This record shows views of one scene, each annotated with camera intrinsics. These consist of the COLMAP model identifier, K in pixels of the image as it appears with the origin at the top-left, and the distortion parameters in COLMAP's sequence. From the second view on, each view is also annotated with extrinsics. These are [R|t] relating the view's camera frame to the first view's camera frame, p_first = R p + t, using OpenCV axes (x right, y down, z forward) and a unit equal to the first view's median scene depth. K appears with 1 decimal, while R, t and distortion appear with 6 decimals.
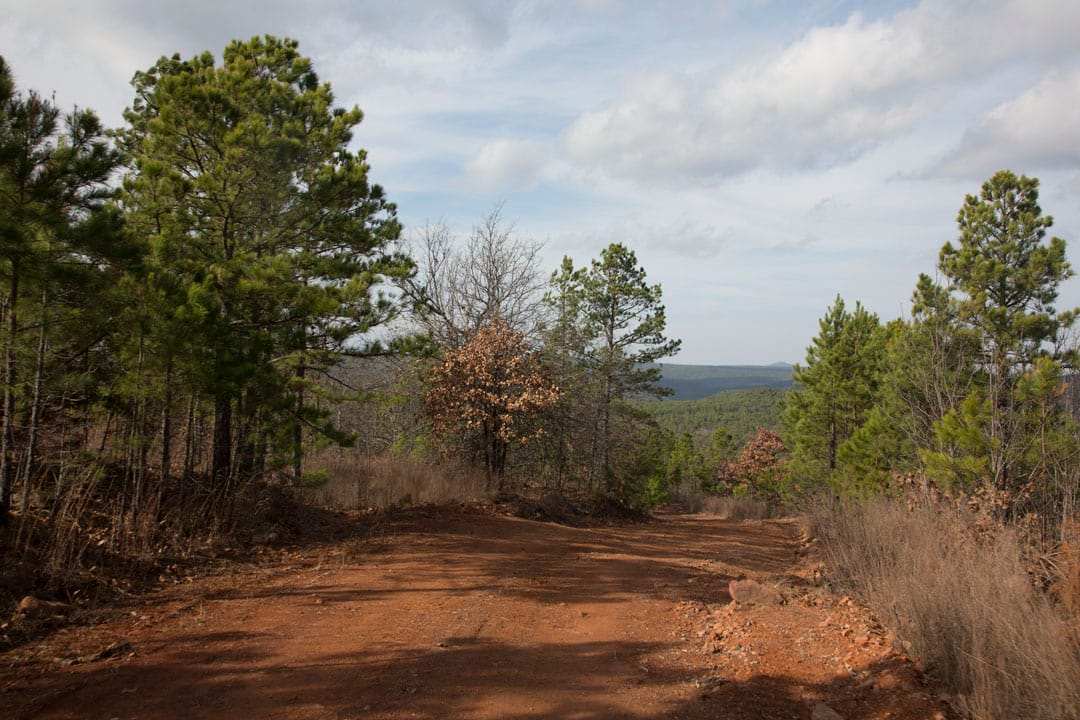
lens RADIAL K [[911.7, 0, 540.0], [0, 911.7, 360.0], [0, 0, 1]] dist [-0.022371, 0.010526]
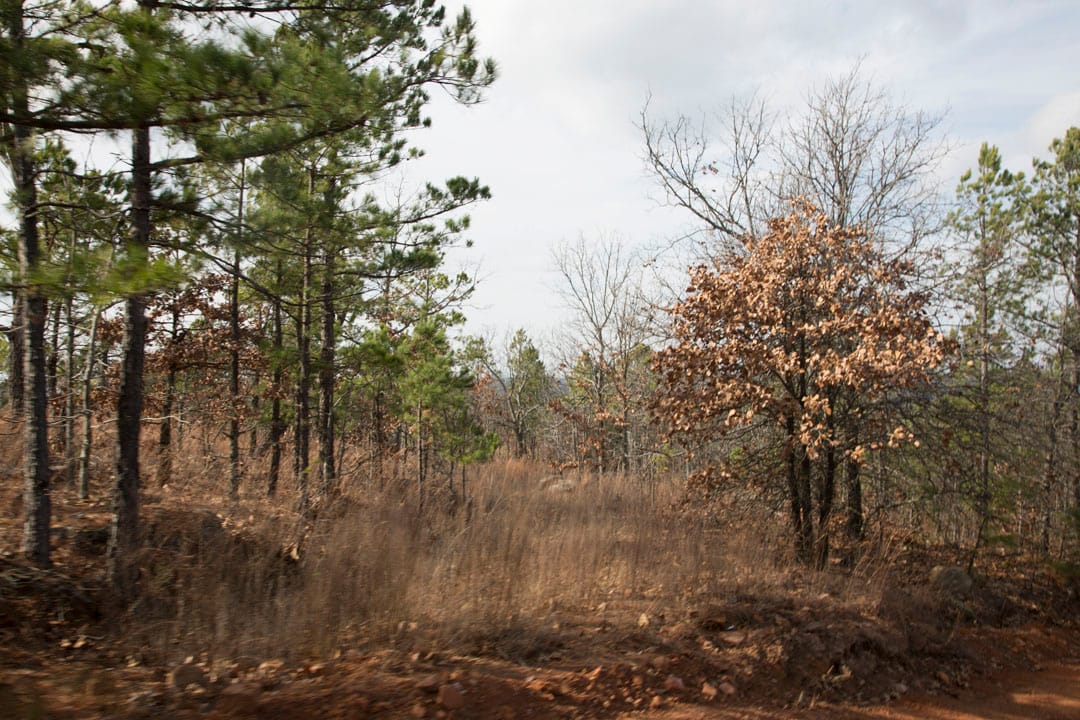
lens RADIAL K [[911.7, 0, 540.0], [0, 911.7, 360.0], [0, 0, 1]] dist [-0.022371, 0.010526]
pose [[0.900308, -0.018035, -0.434879, 0.035406], [0.021635, 0.999760, 0.003328, 0.036966], [0.434715, -0.012404, 0.900483, 0.522009]]
